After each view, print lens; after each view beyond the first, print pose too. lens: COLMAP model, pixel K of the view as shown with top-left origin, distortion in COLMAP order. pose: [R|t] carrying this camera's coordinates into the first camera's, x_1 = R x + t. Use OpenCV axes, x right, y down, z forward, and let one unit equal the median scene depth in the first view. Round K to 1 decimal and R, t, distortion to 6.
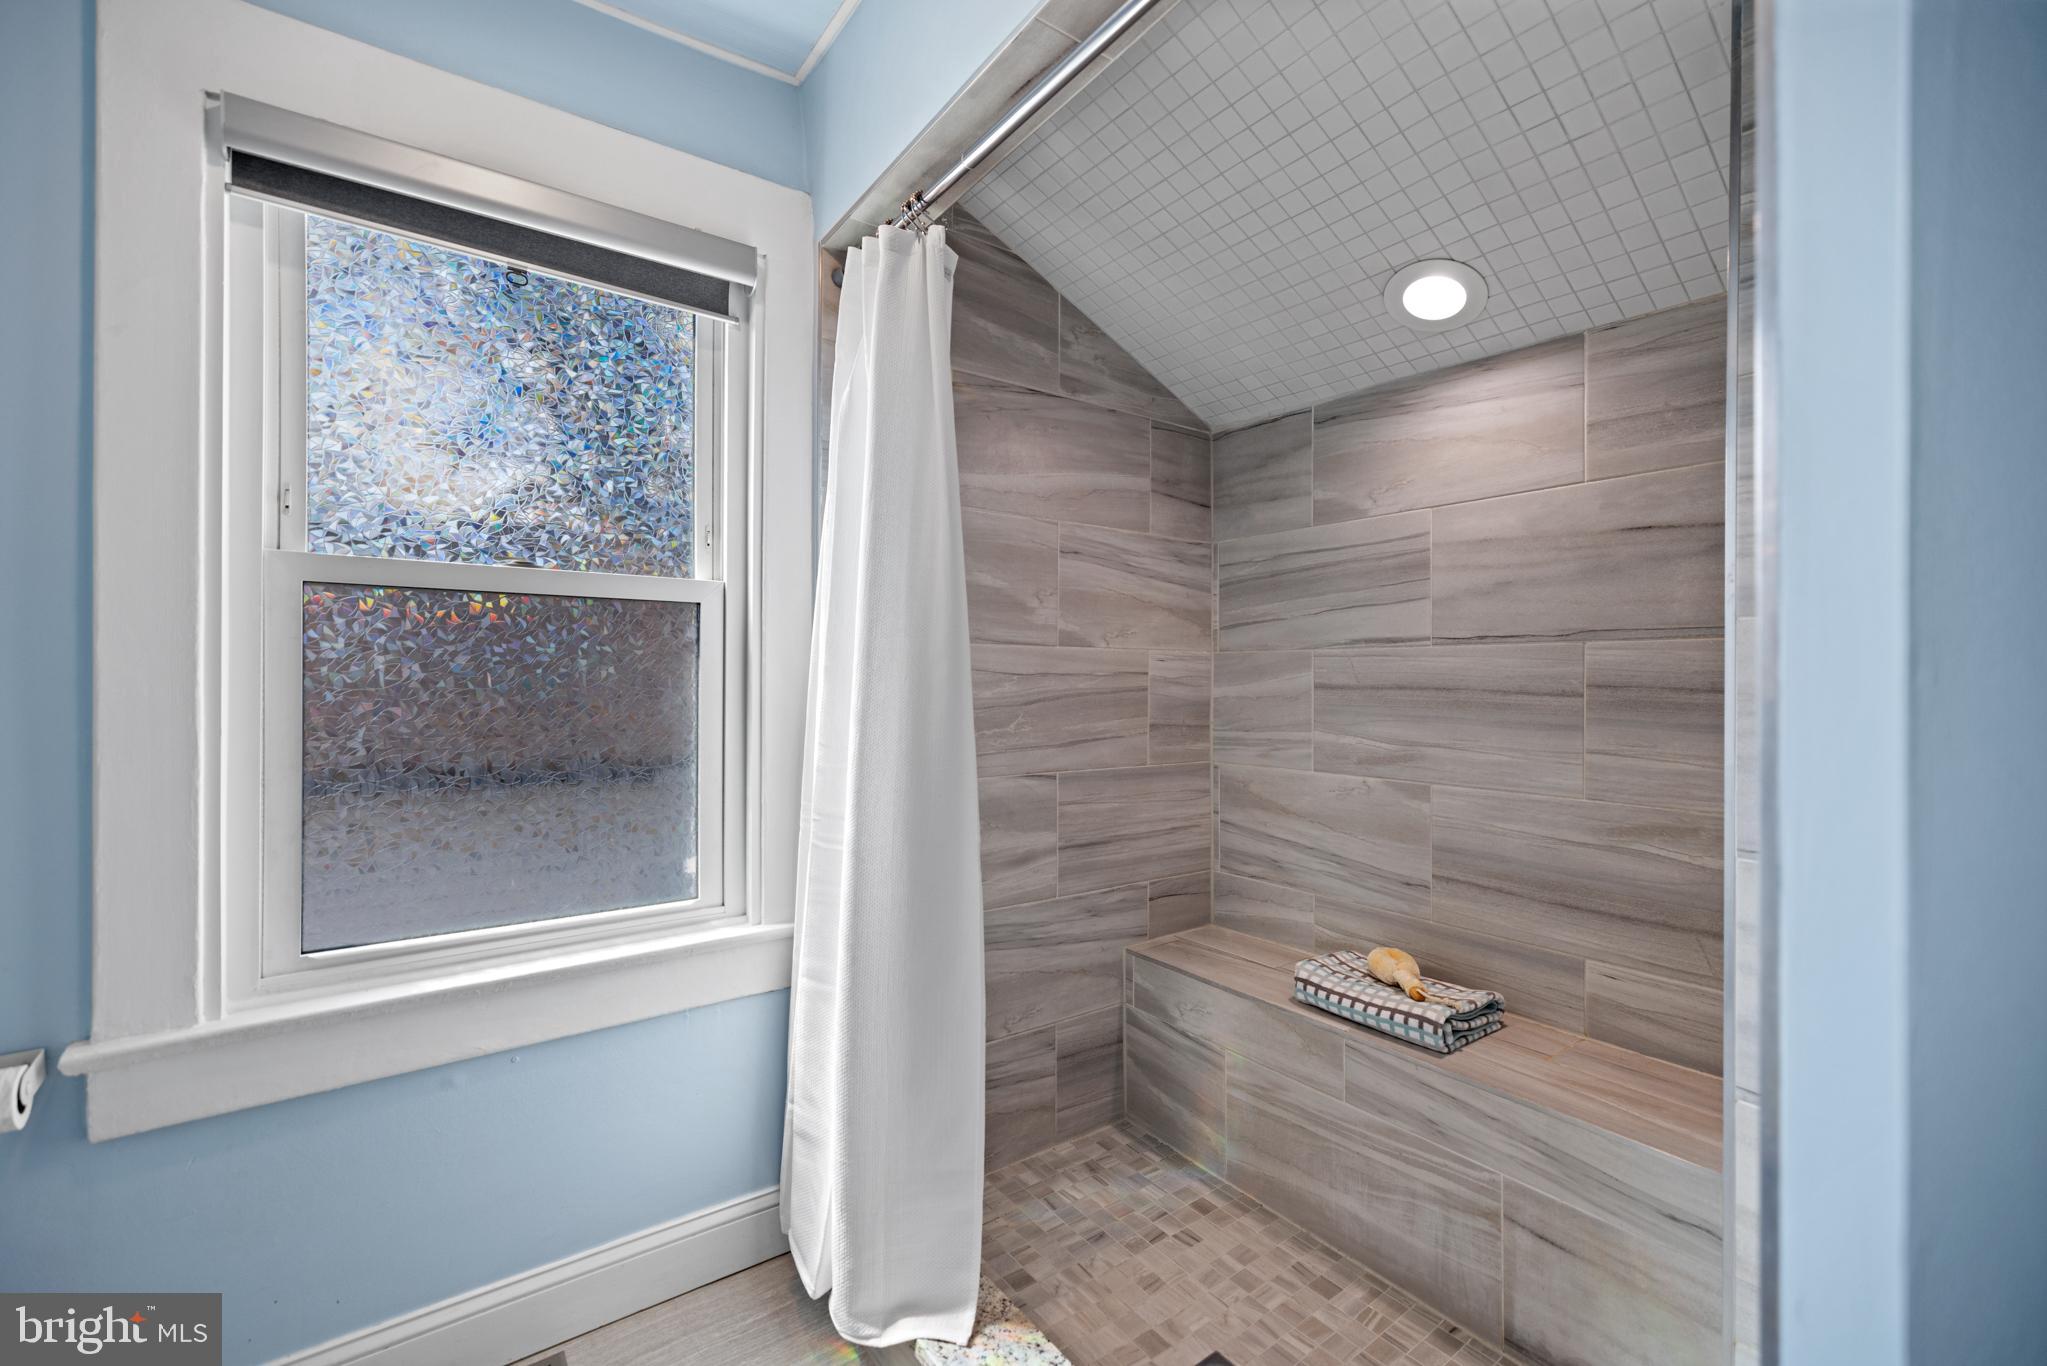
lens RADIAL K [[867.7, 0, 1026.9], [0, 867.7, 683.8], [0, 0, 1]] dist [0.000783, -0.001101]
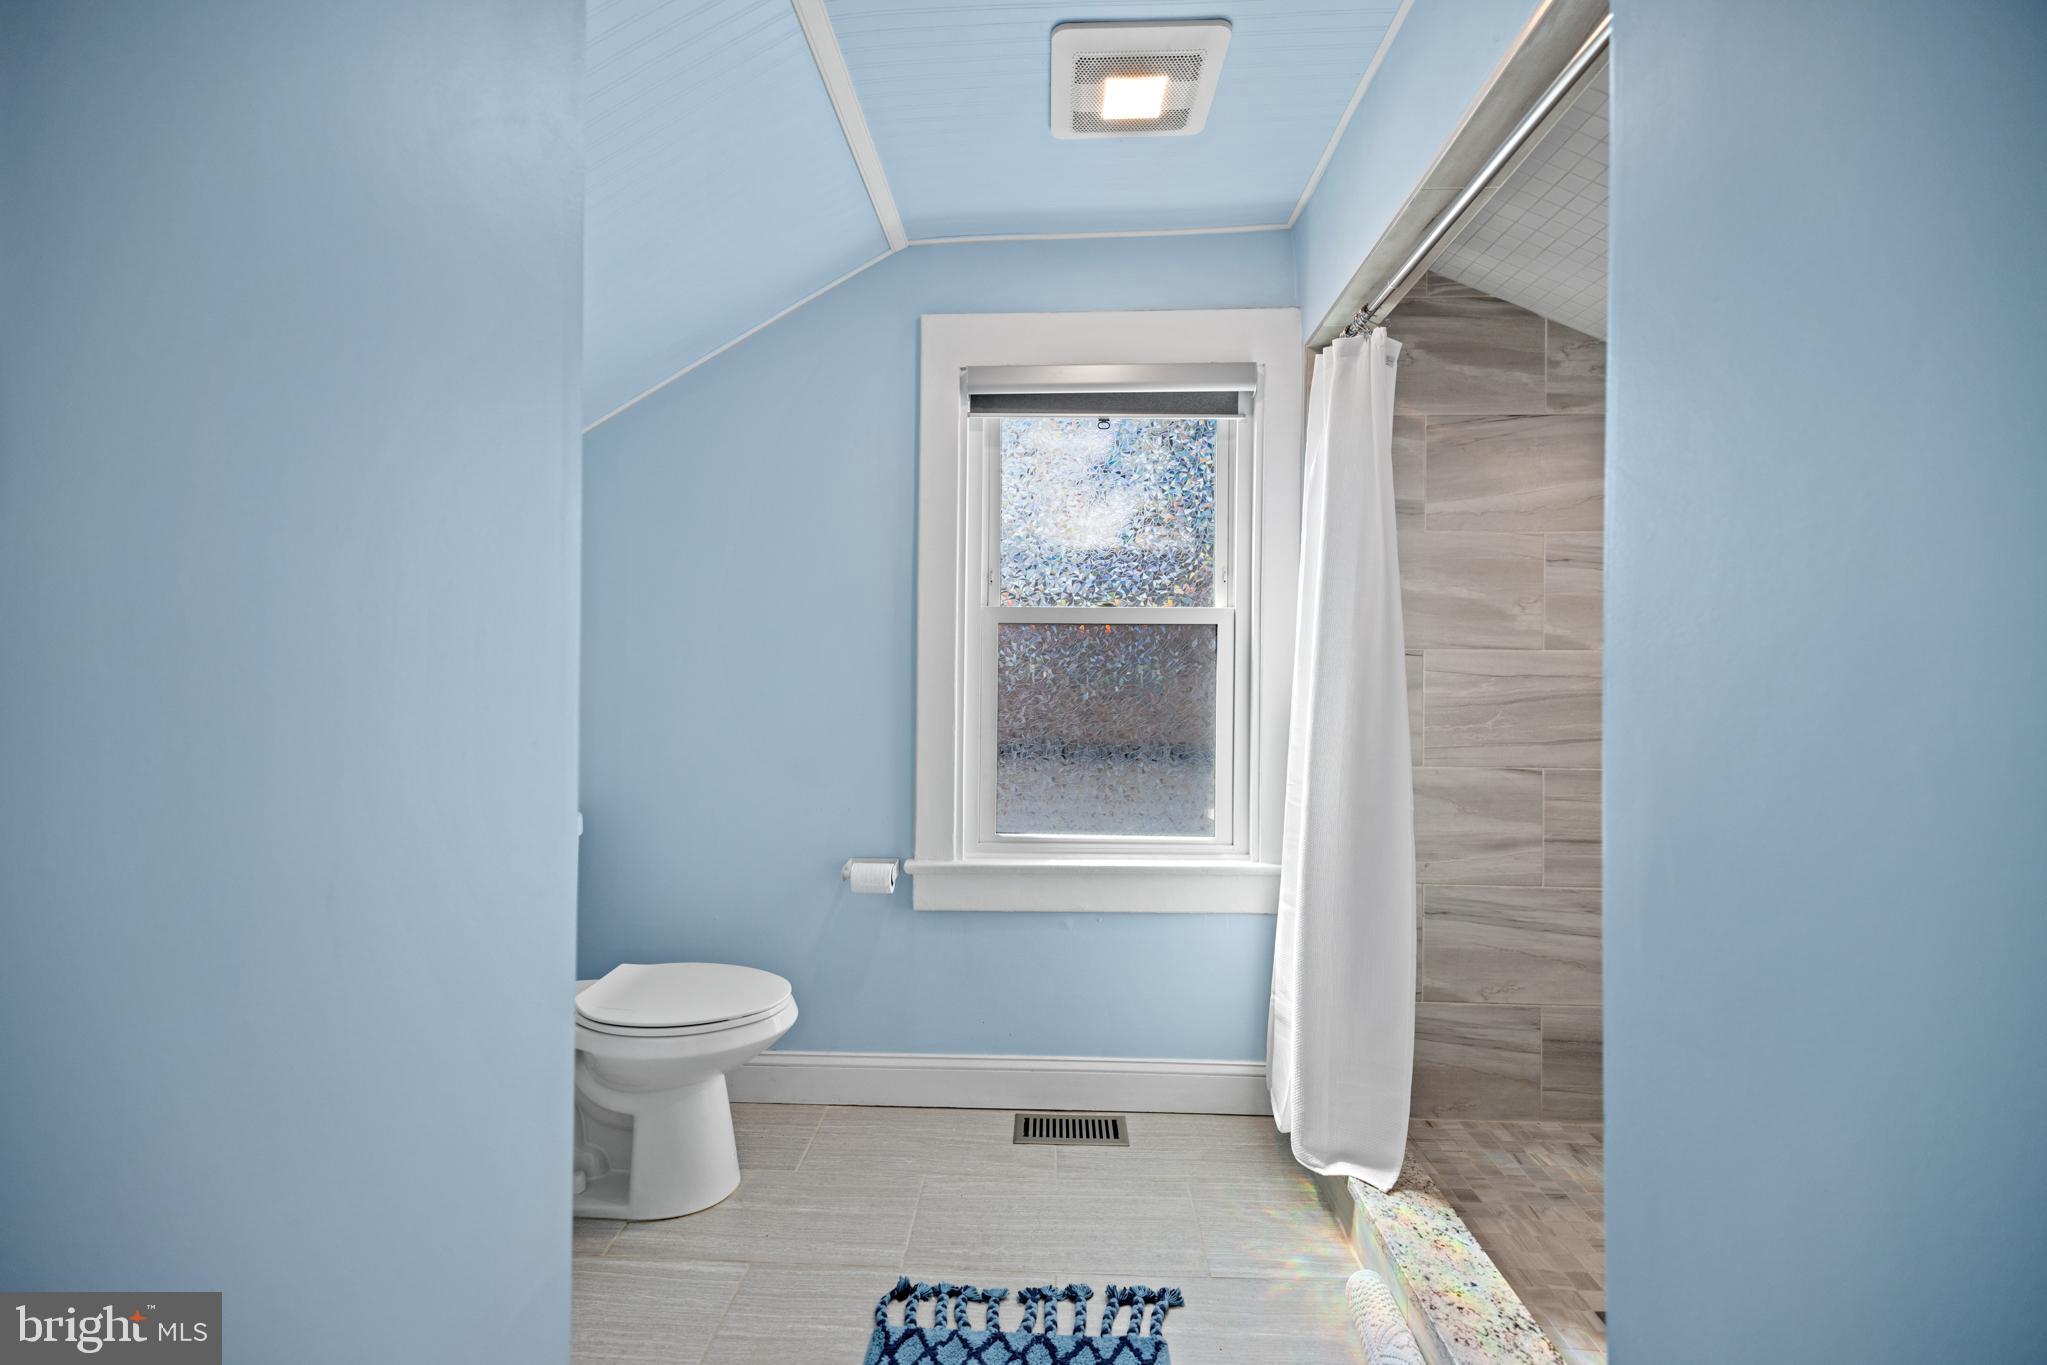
lens RADIAL K [[867.7, 0, 1023.3], [0, 867.7, 679.1], [0, 0, 1]] dist [0.000783, -0.001101]
pose [[0.787380, 0.004452, -0.616451, 0.239621], [-0.007842, 0.999965, -0.002794, 0.000884], [0.616417, 0.007034, 0.787388, -0.290705]]
